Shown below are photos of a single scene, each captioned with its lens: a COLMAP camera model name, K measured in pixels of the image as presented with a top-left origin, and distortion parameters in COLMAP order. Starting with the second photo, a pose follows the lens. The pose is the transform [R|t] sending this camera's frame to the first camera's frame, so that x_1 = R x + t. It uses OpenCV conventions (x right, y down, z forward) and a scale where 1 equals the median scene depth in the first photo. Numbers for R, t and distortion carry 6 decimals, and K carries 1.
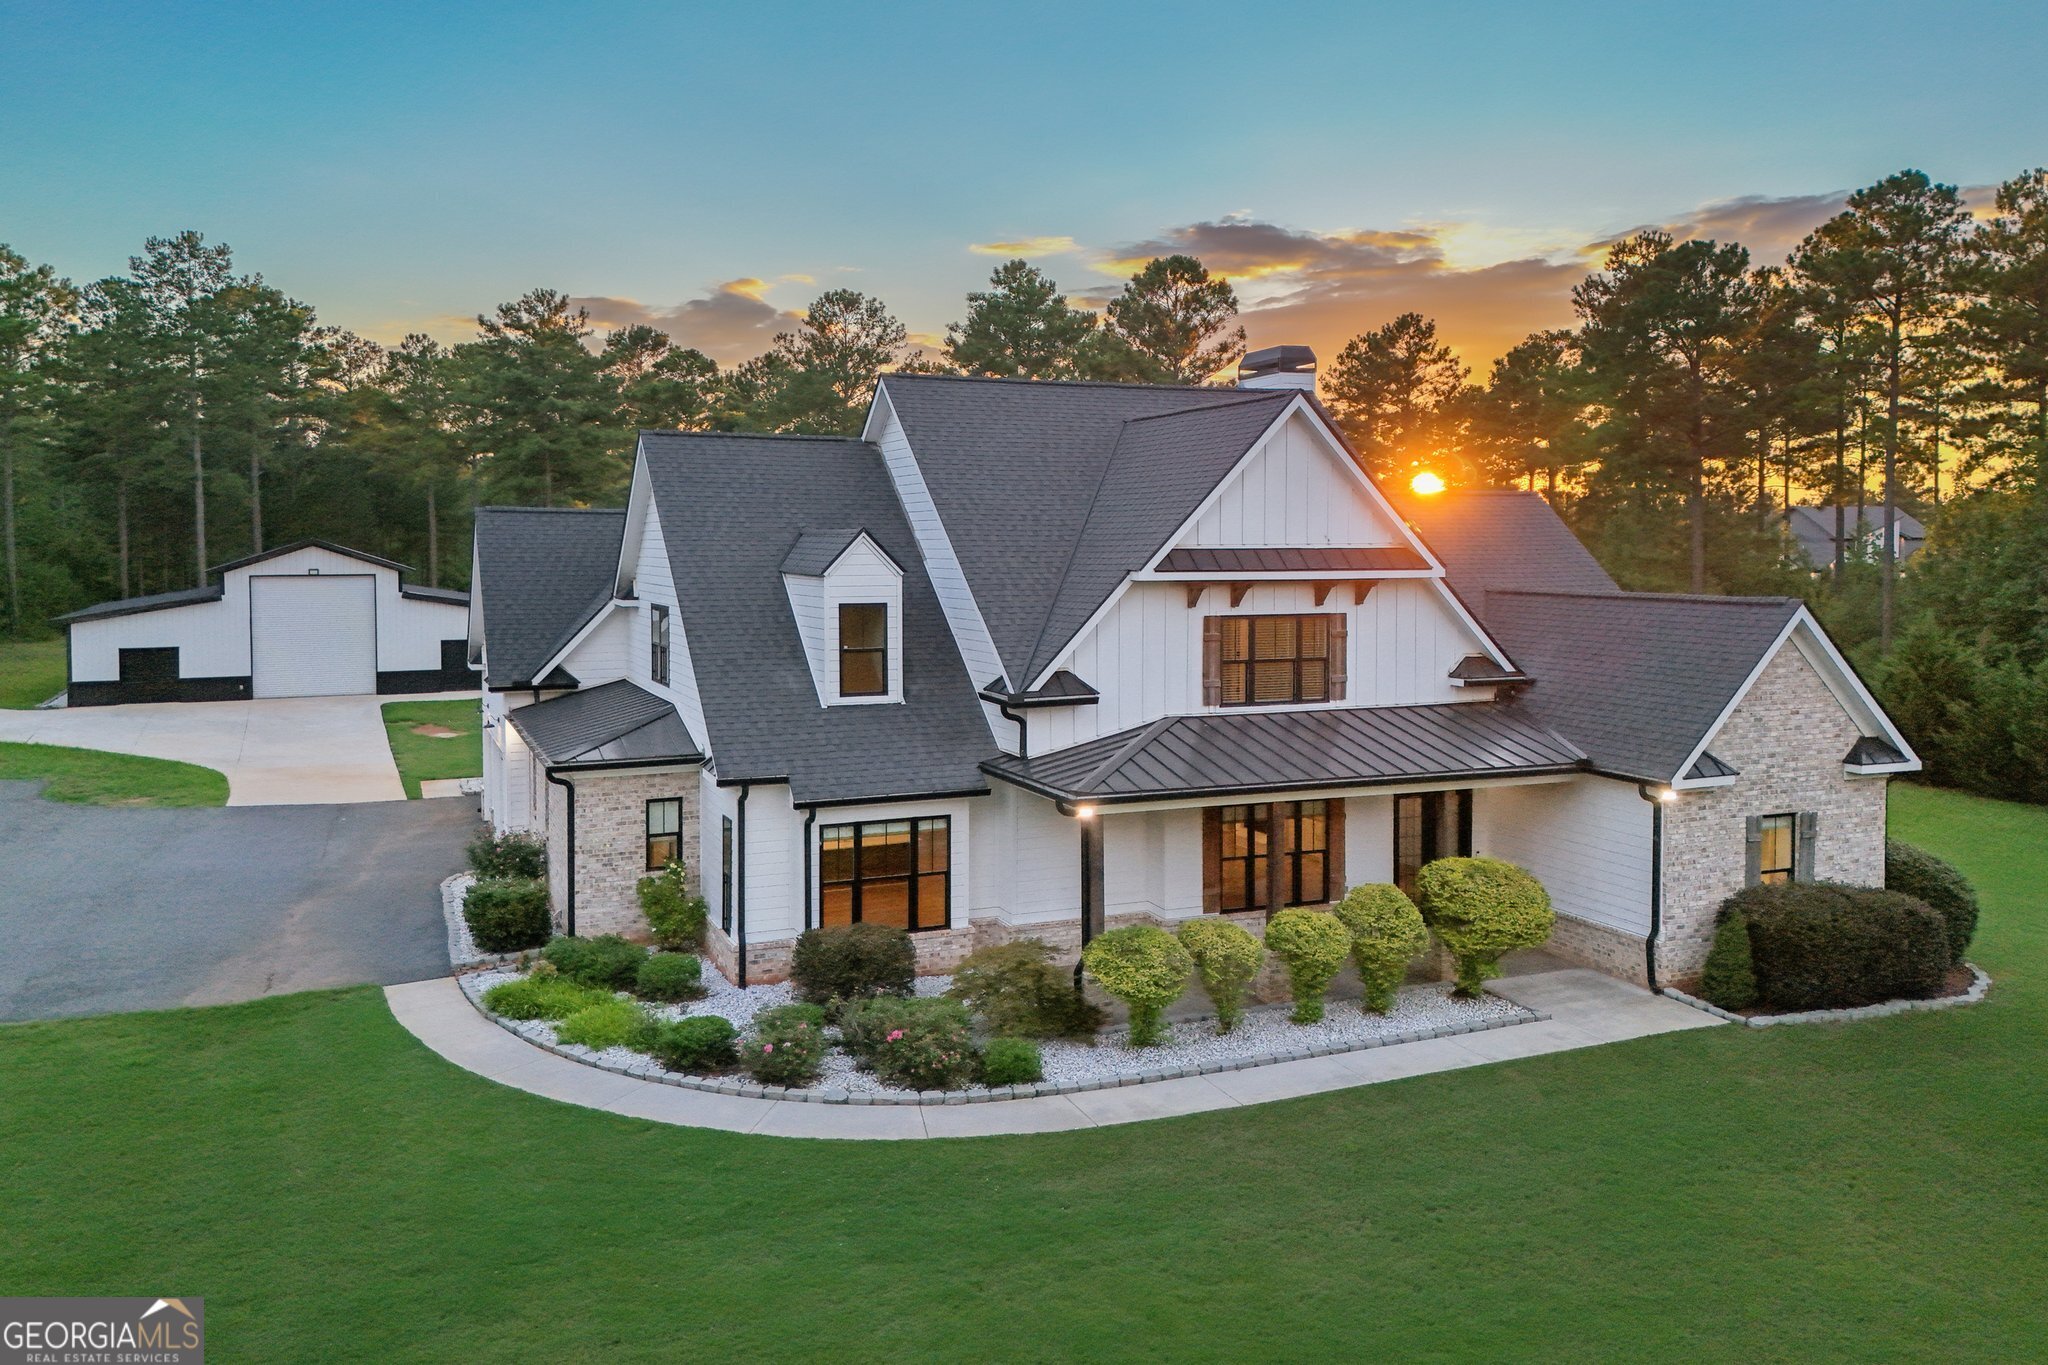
lens RADIAL K [[1538.4, 0, 1025.4], [0, 1538.4, 603.6], [0, 0, 1]] dist [0.079648, -0.083450]
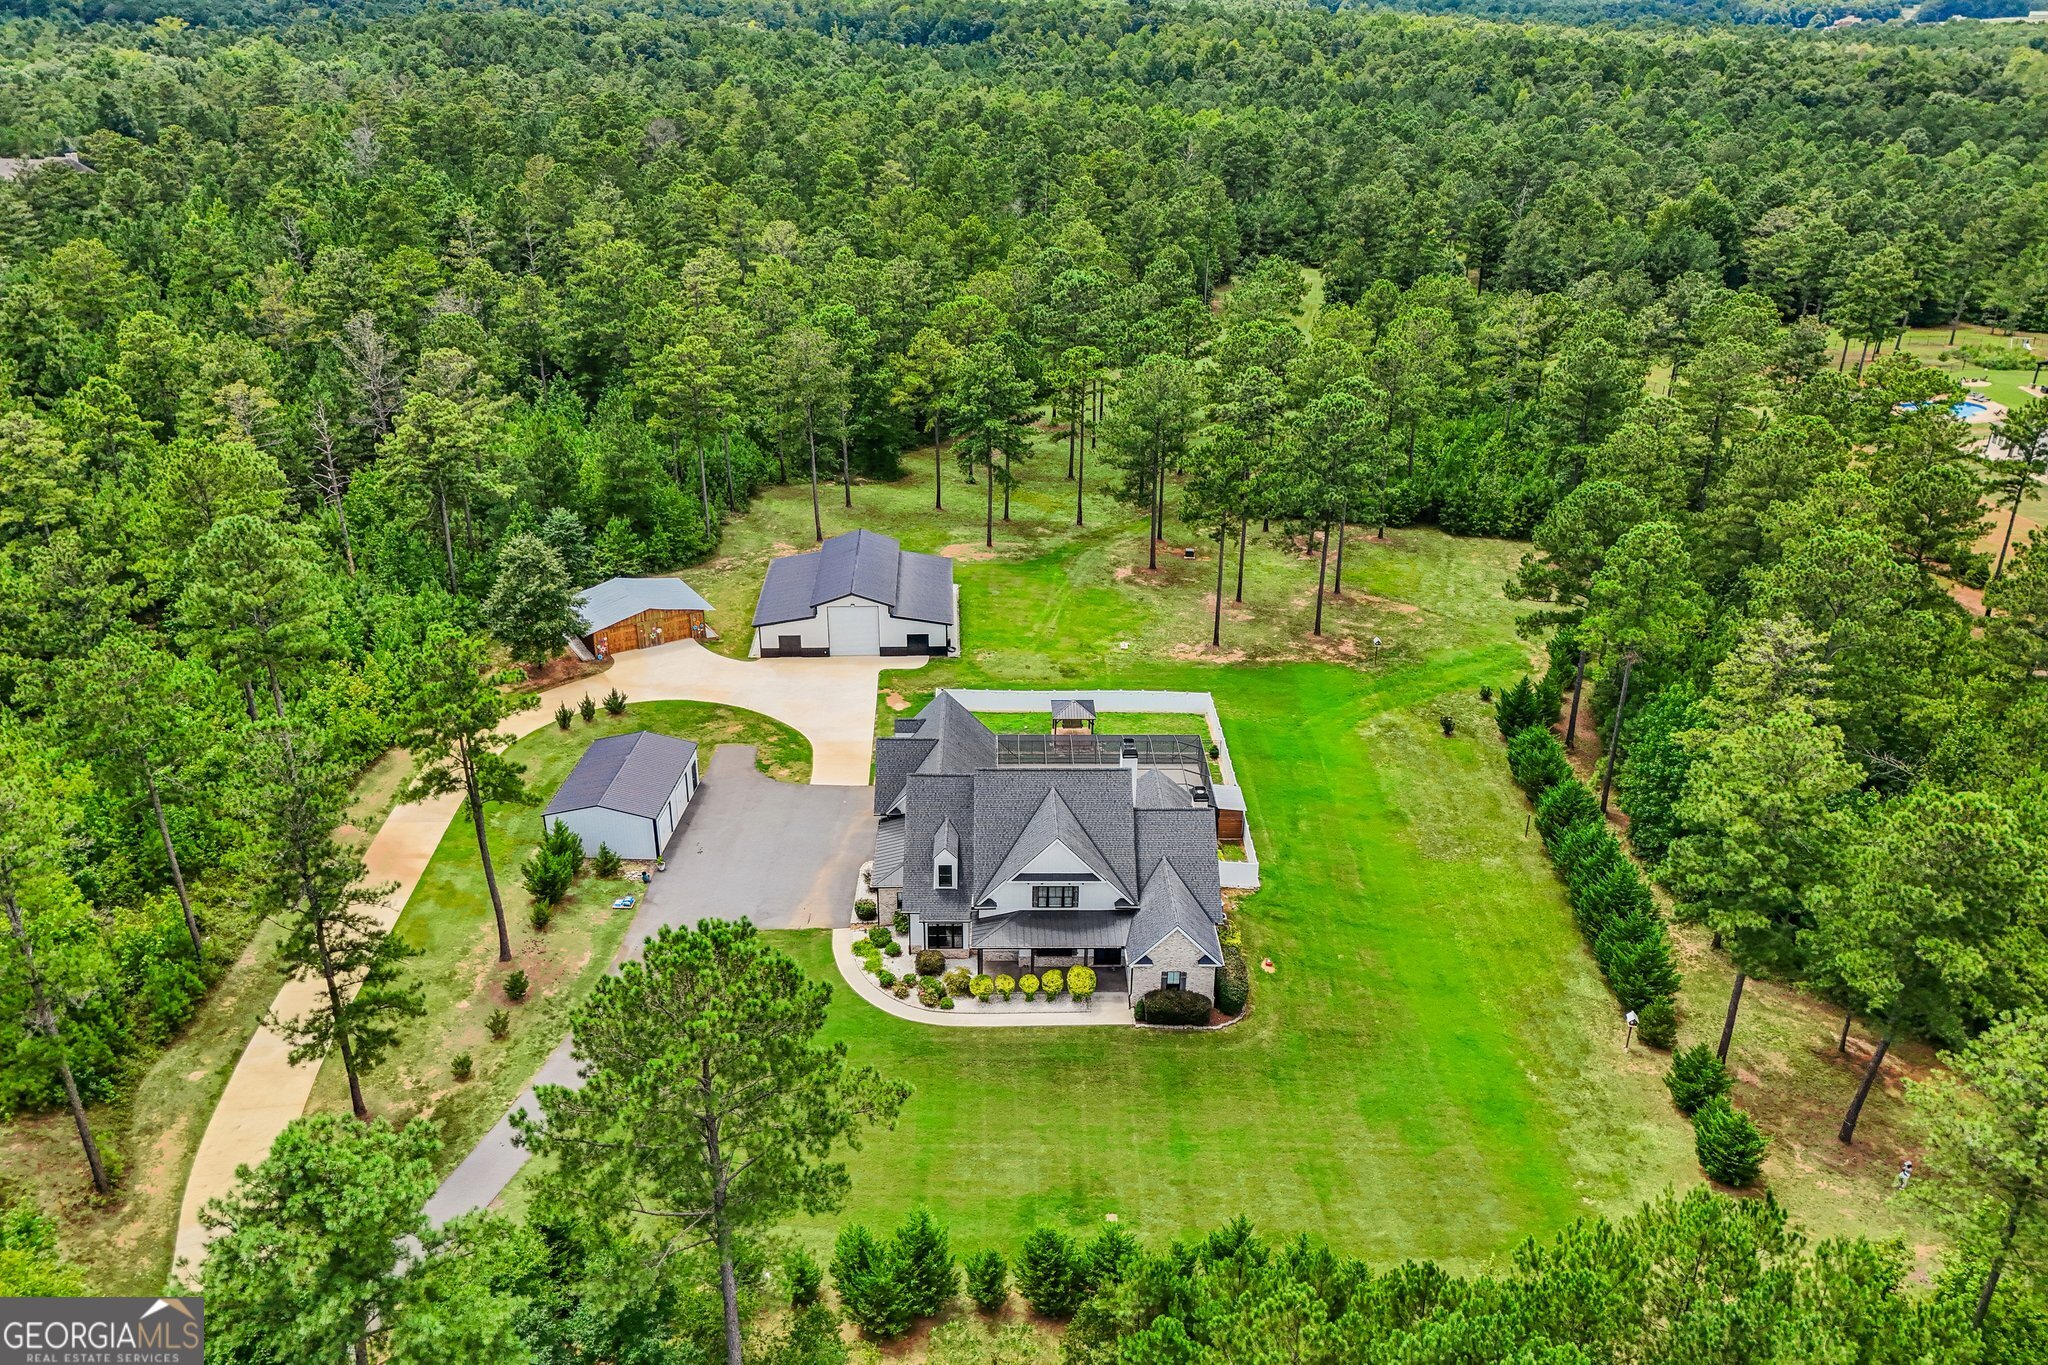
lens RADIAL K [[1515.0, 0, 1026.4], [0, 1515.0, 678.2], [0, 0, 1]] dist [0.074298, -0.069289]
pose [[0.927552, 0.167409, -0.334099, 1.202827], [-0.025644, 0.920448, 0.390022, -1.818724], [0.372814, -0.353198, 0.858057, -1.872918]]
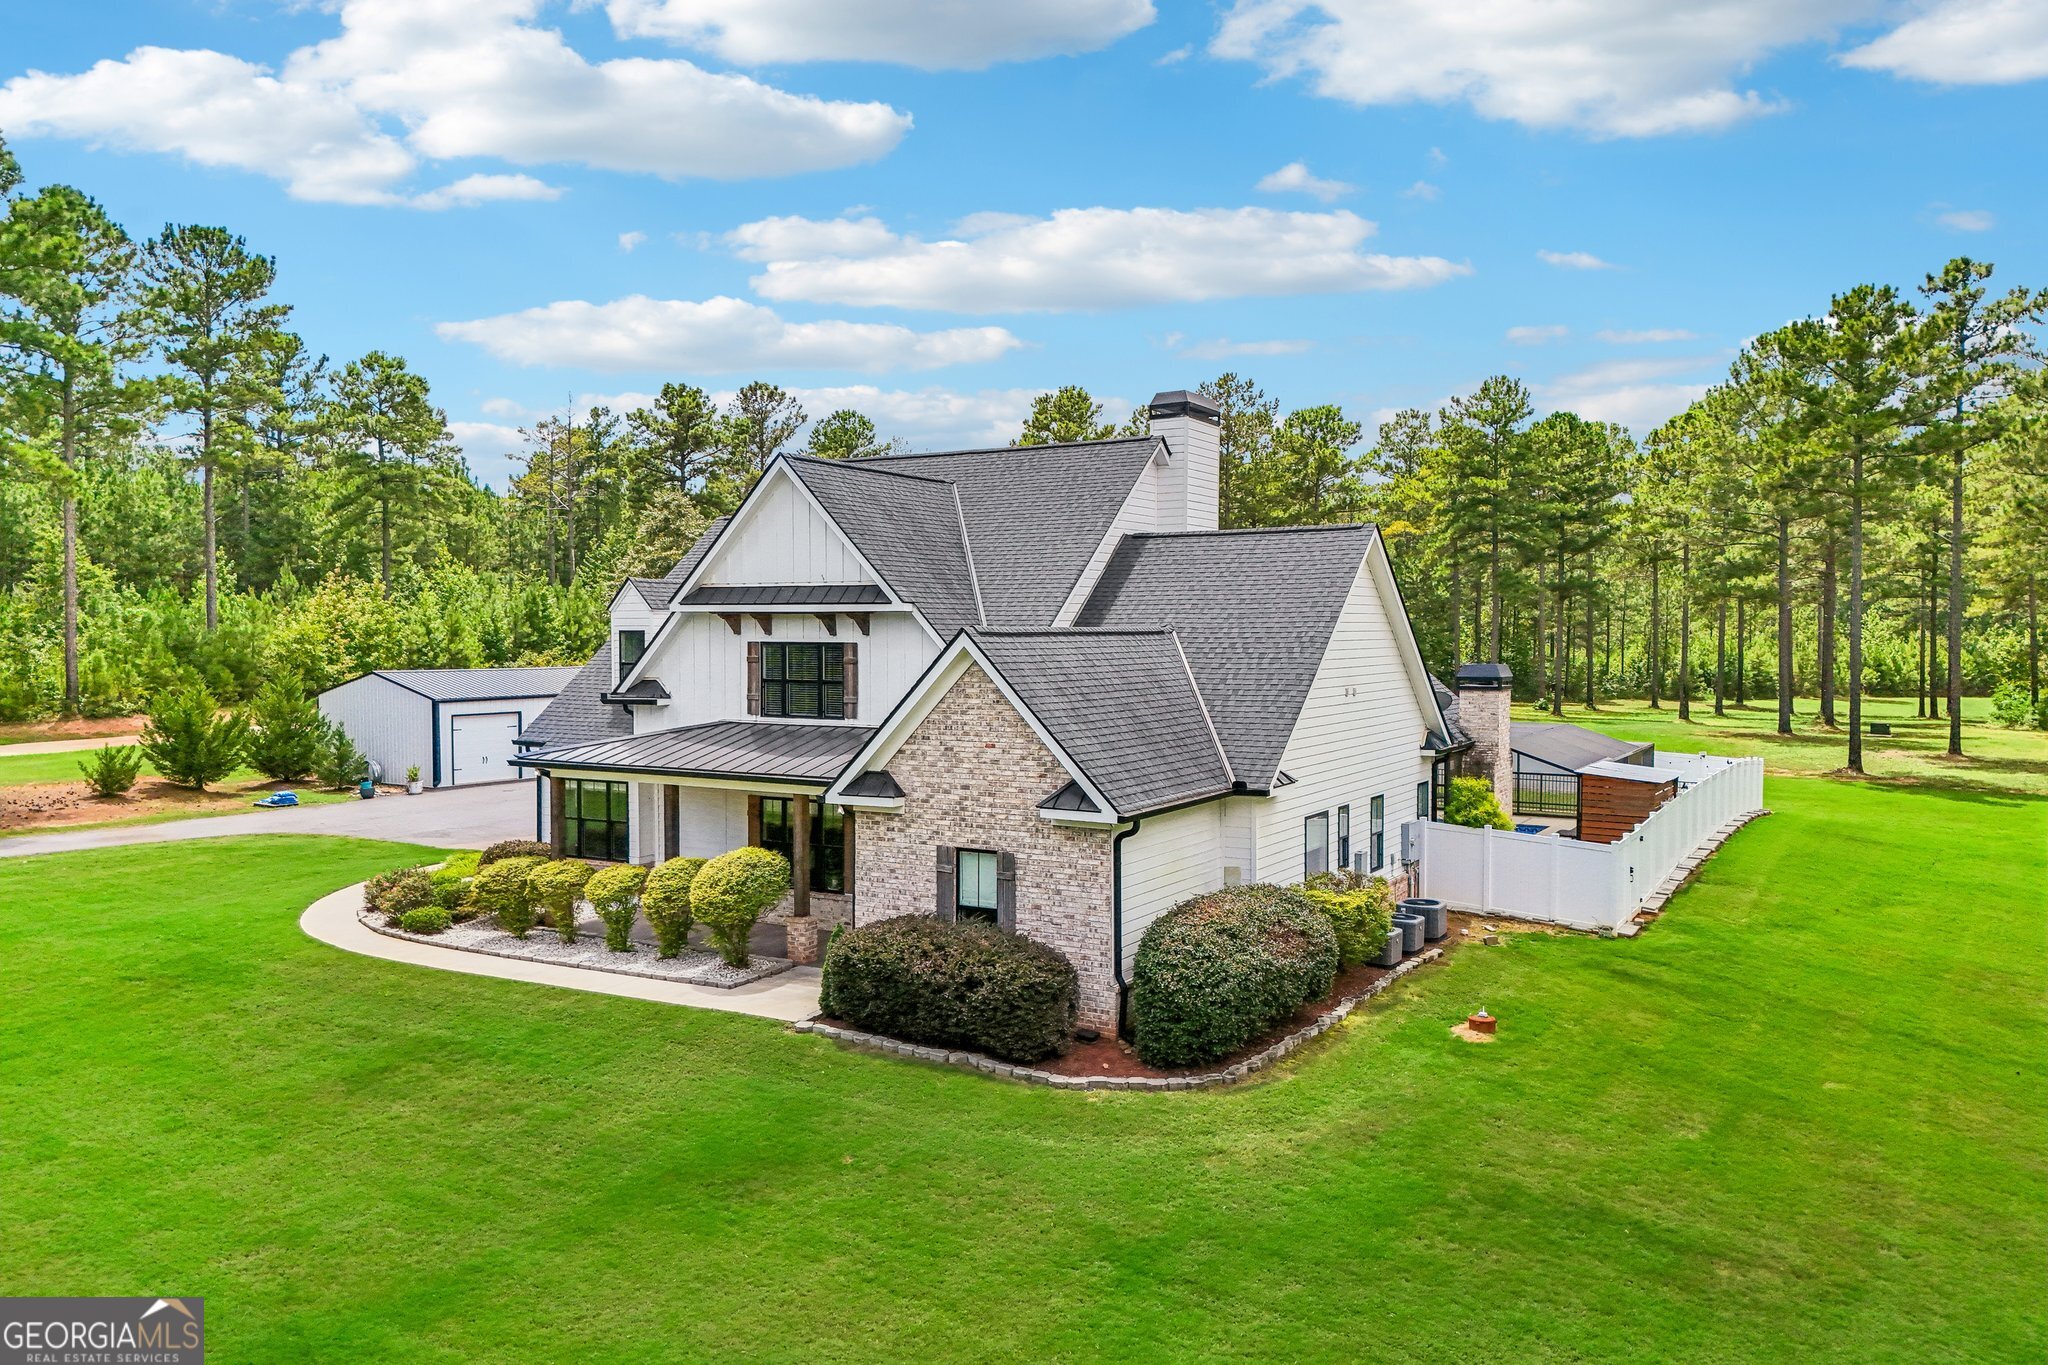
lens RADIAL K [[1510.7, 0, 1025.3], [0, 1510.7, 678.4], [0, 0, 1]] dist [0.071622, -0.065108]
pose [[0.589105, 0.026611, -0.807619, 1.228373], [-0.032693, 0.999424, 0.009084, 0.018828], [0.807395, 0.021052, 0.589635, 0.458911]]
